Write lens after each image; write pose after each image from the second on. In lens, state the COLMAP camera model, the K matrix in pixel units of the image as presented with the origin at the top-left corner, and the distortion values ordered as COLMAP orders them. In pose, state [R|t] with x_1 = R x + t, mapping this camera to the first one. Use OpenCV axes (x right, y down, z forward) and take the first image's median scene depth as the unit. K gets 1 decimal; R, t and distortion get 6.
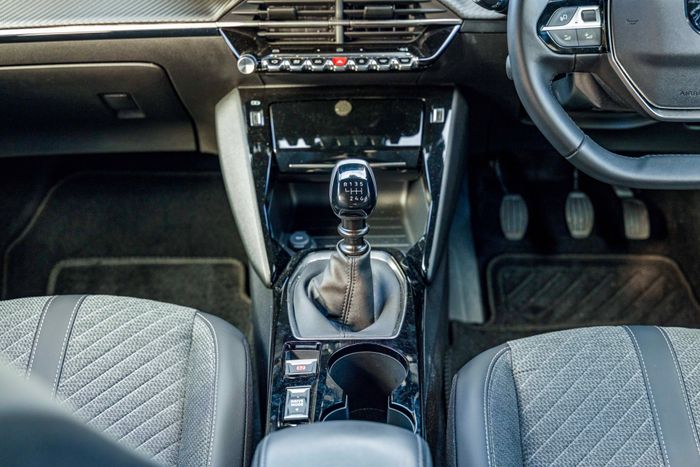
lens RADIAL K [[989.6, 0, 350.0], [0, 989.6, 233.5], [0, 0, 1]] dist [0.000552, -0.009003]
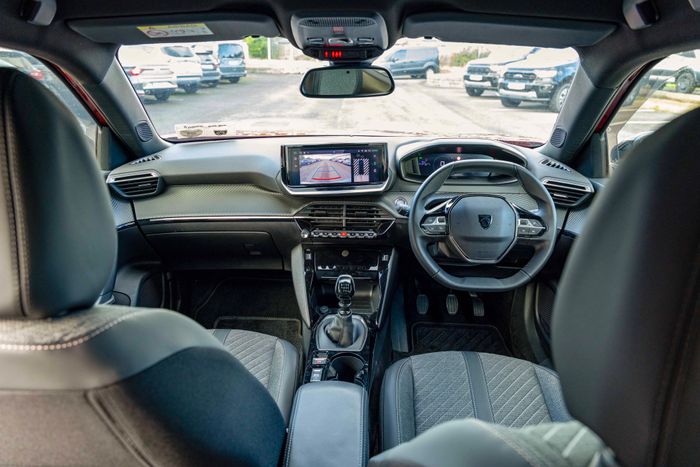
lens RADIAL K [[474.5, 0, 350.0], [0, 474.5, 233.5], [0, 0, 1]] dist [-0.005203, -0.003545]
pose [[0.999291, 0.032028, -0.019812, 0.027527], [-0.034876, 0.985528, -0.165888, 0.014170], [0.014213, 0.166462, 0.985946, -0.130287]]
